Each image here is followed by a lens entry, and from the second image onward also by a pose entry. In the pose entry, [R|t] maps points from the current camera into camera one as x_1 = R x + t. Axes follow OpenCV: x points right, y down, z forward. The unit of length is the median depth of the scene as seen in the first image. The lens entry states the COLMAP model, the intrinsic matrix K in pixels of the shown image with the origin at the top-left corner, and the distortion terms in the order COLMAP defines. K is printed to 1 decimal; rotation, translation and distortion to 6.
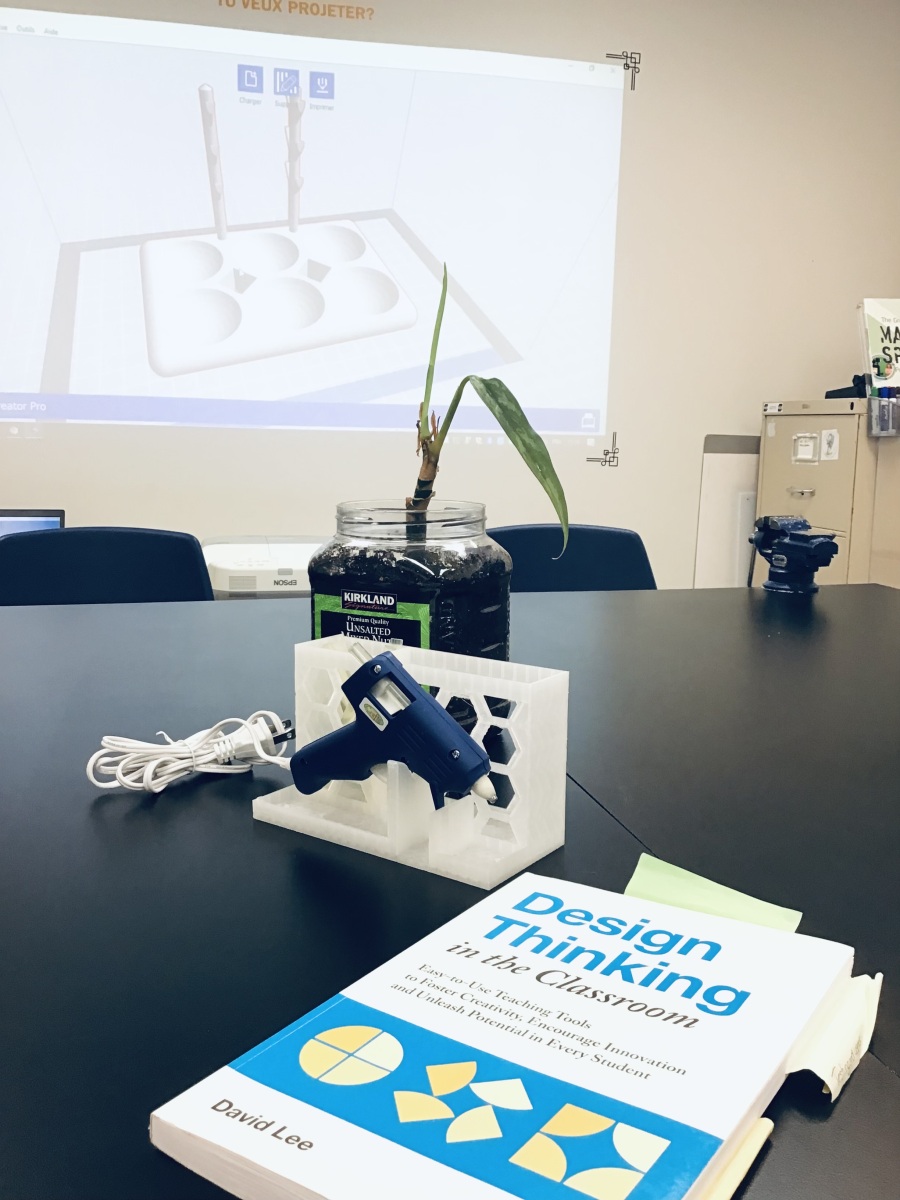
lens RADIAL K [[1102.8, 0, 450.2], [0, 1102.8, 600.6], [0, 0, 1]] dist [-0.004287, 0.000000]
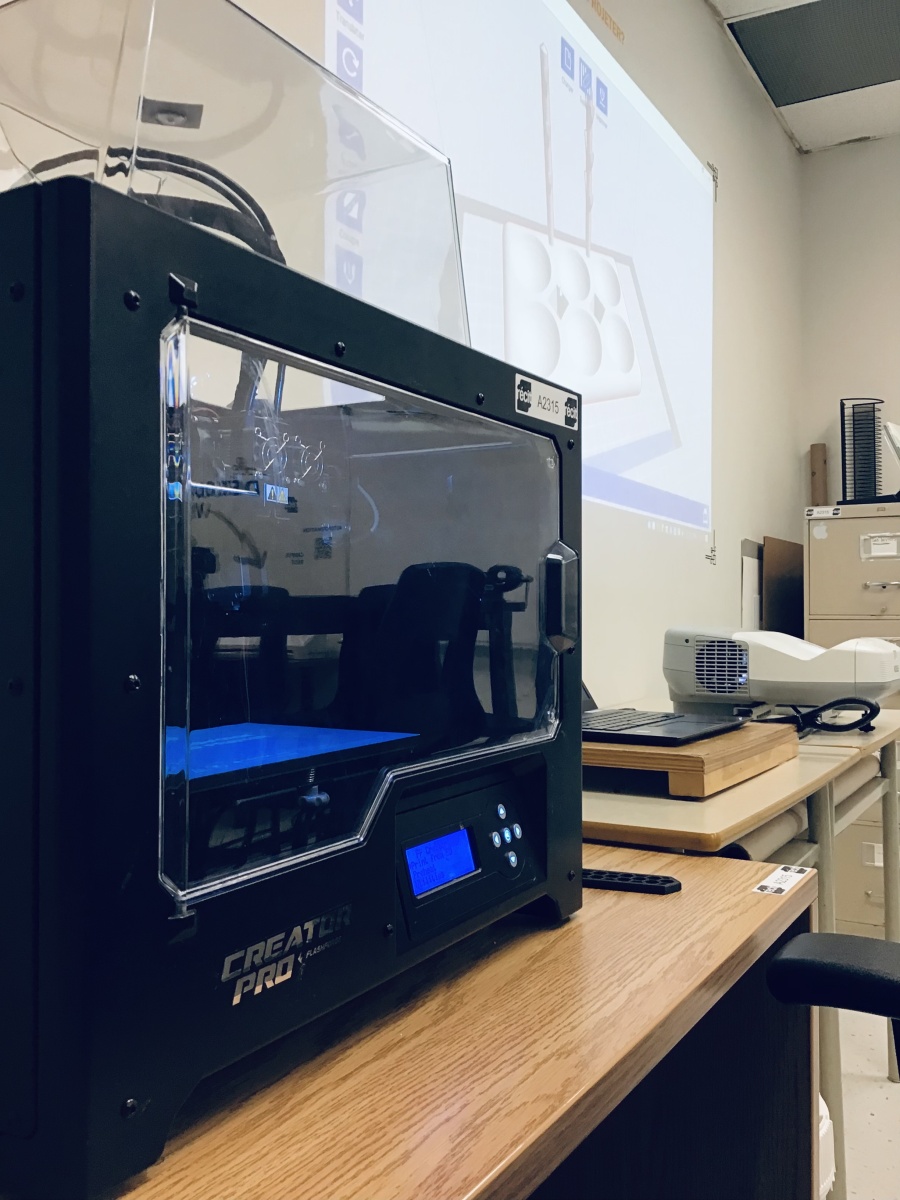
lens RADIAL K [[1102.8, 0, 450.5], [0, 1102.8, 600.4], [0, 0, 1]] dist [-0.004287, 0.000000]
pose [[0.687437, -0.000535, 0.726244, -0.797805], [0.120081, 0.986319, -0.112937, -0.011583], [-0.716248, 0.164846, 0.678097, 0.577871]]
